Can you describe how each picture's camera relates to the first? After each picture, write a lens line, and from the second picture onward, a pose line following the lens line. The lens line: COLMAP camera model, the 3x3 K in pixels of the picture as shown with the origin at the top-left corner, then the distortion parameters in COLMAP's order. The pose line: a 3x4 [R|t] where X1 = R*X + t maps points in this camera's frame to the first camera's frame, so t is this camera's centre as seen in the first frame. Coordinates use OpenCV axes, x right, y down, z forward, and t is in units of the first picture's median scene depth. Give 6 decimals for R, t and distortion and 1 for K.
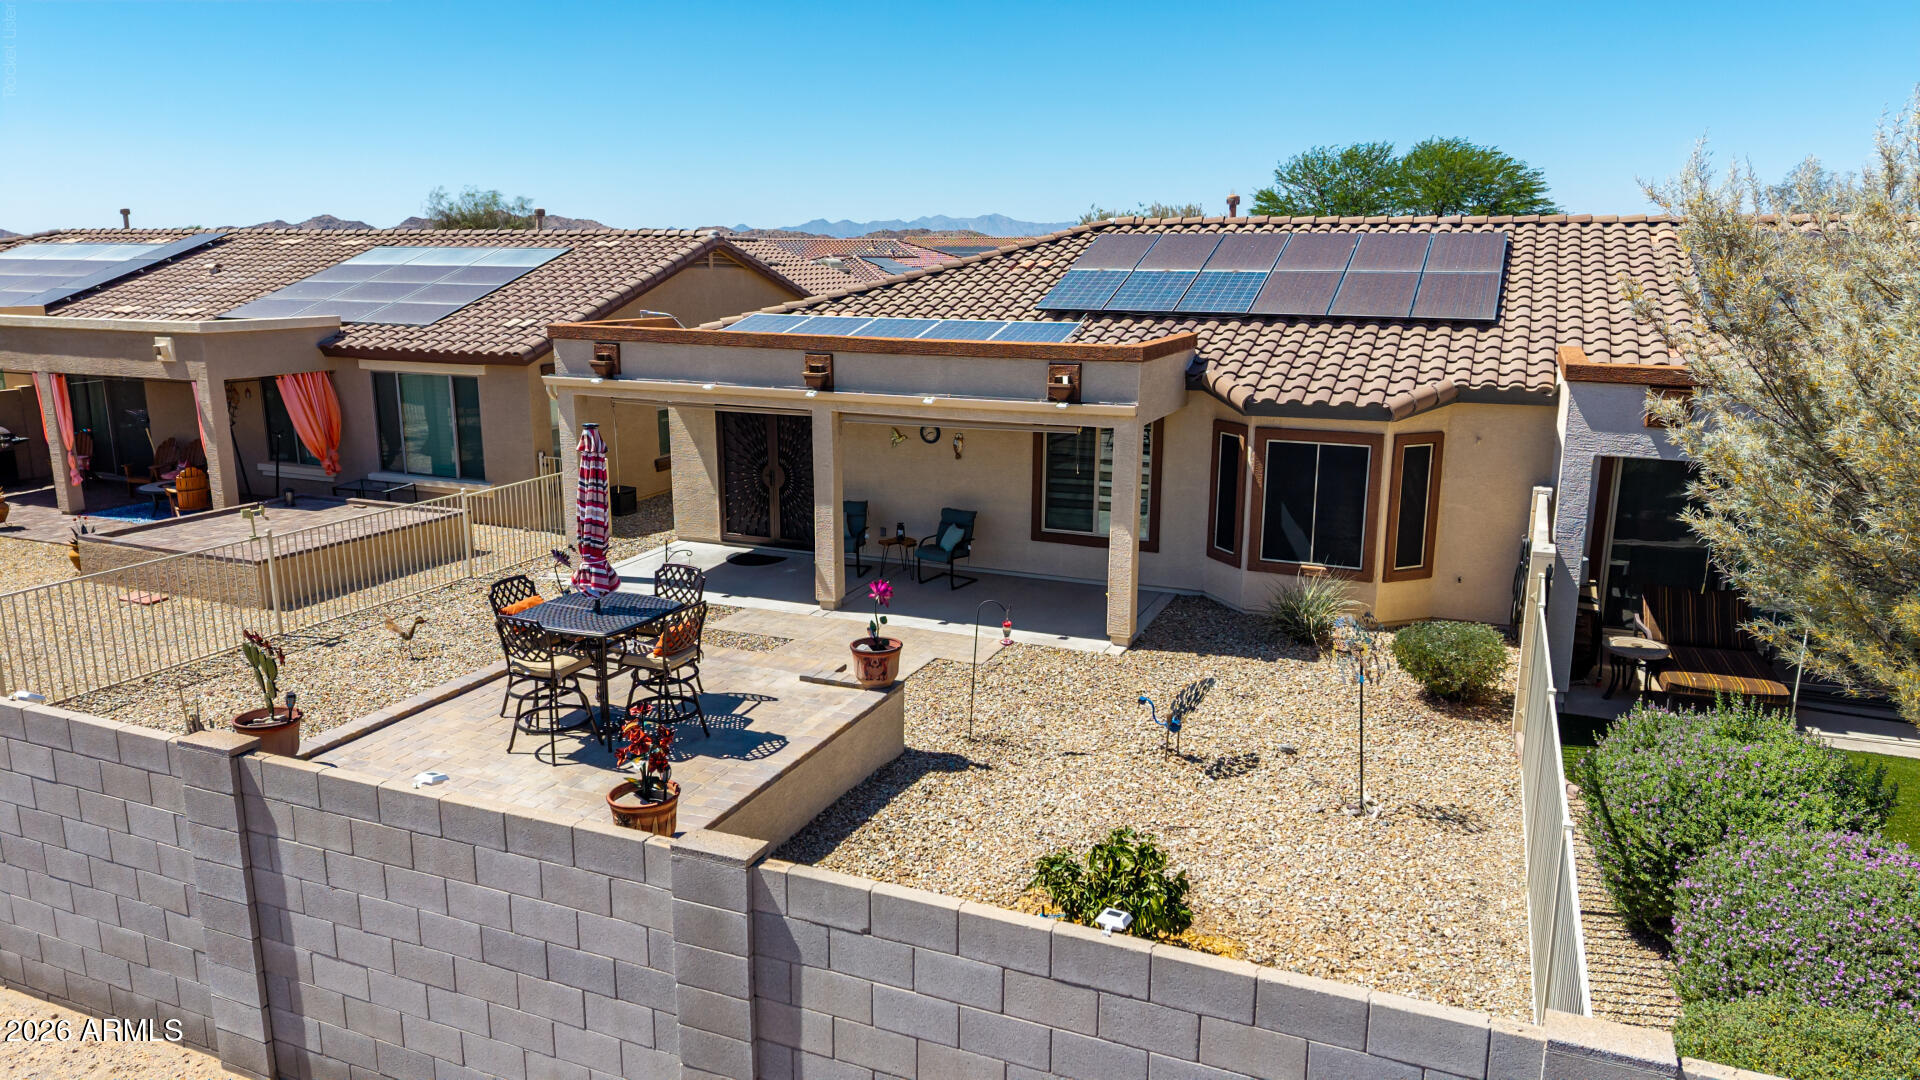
lens RADIAL K [[1278.8, 0, 960.0], [0, 1278.8, 540.0], [0, 0, 1]] dist [0.041871, -0.039838]
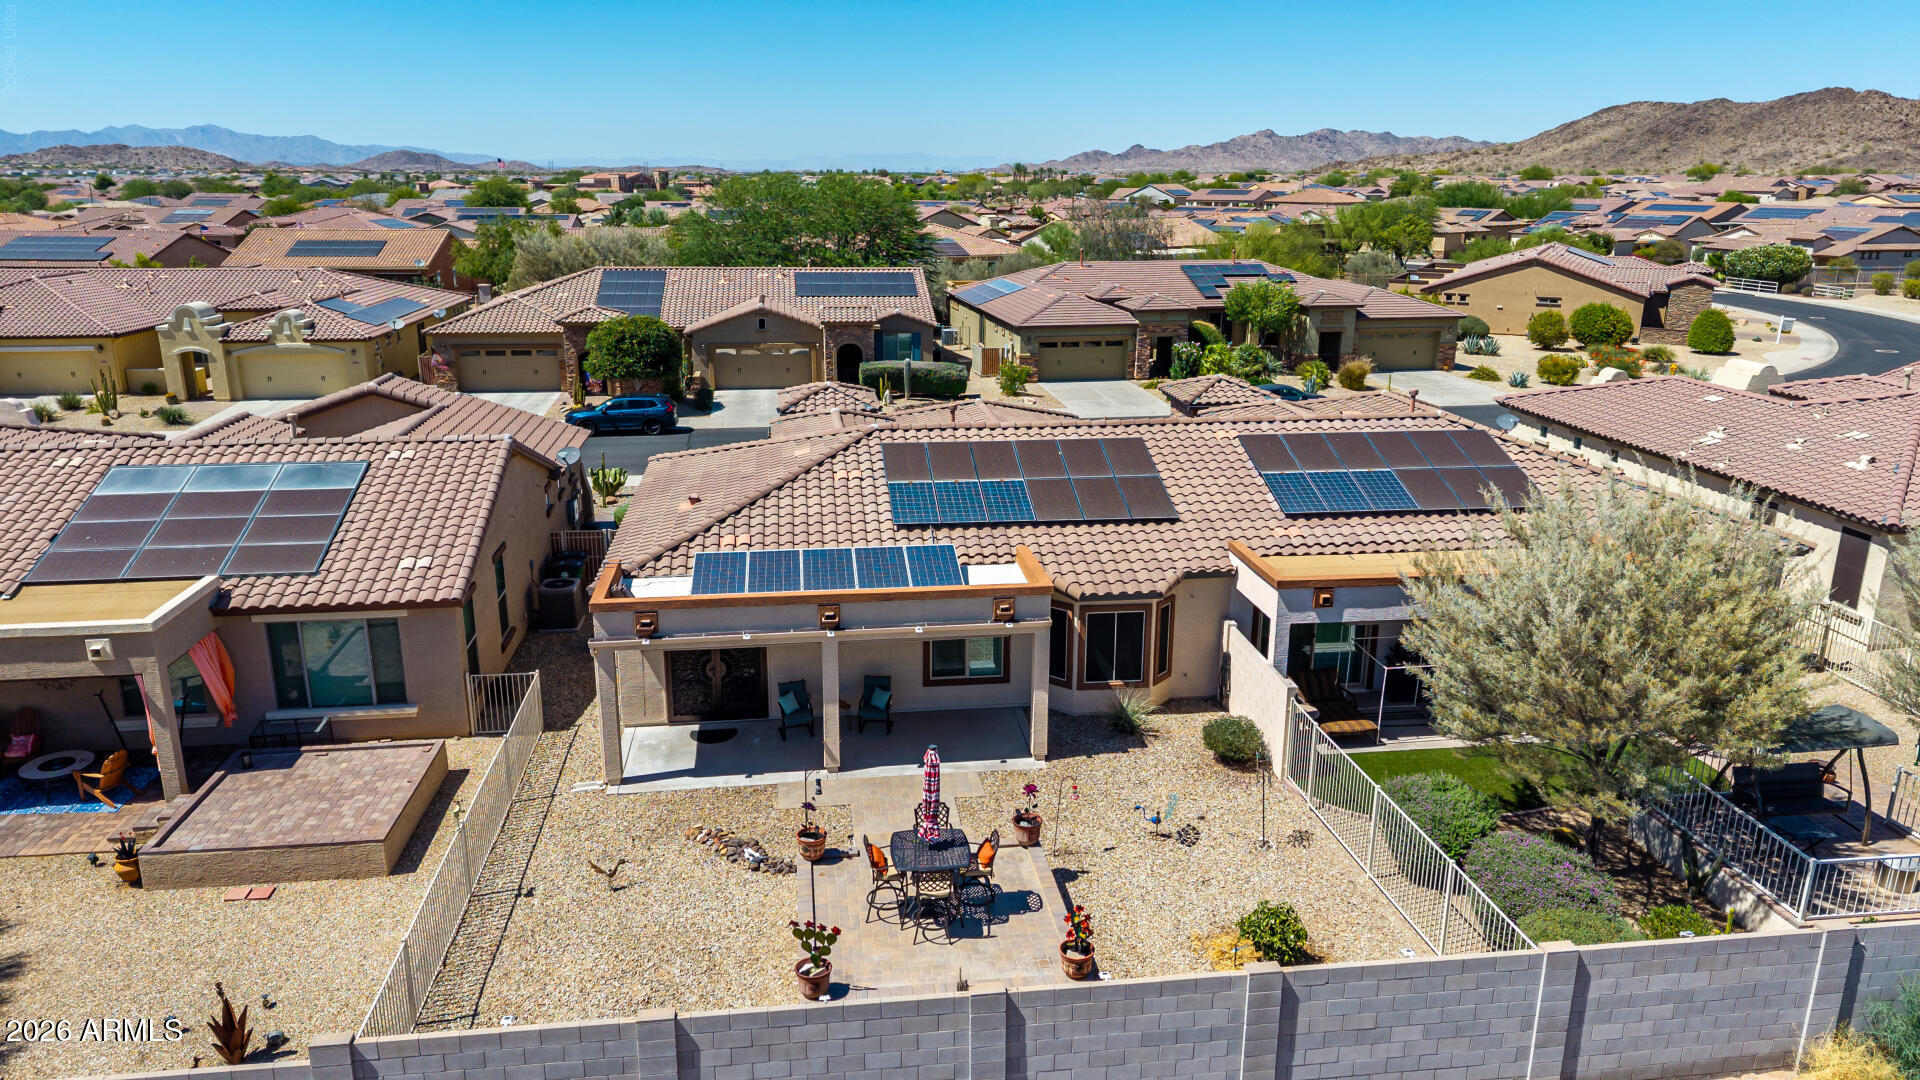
lens RADIAL K [[1278.8, 0, 960.0], [0, 1278.8, 540.0], [0, 0, 1]] dist [0.041871, -0.039838]
pose [[0.861840, -0.140084, 0.487451, -0.679291], [0.111549, 0.989920, 0.087260, -0.330139], [-0.494762, -0.020830, 0.868779, -0.331345]]
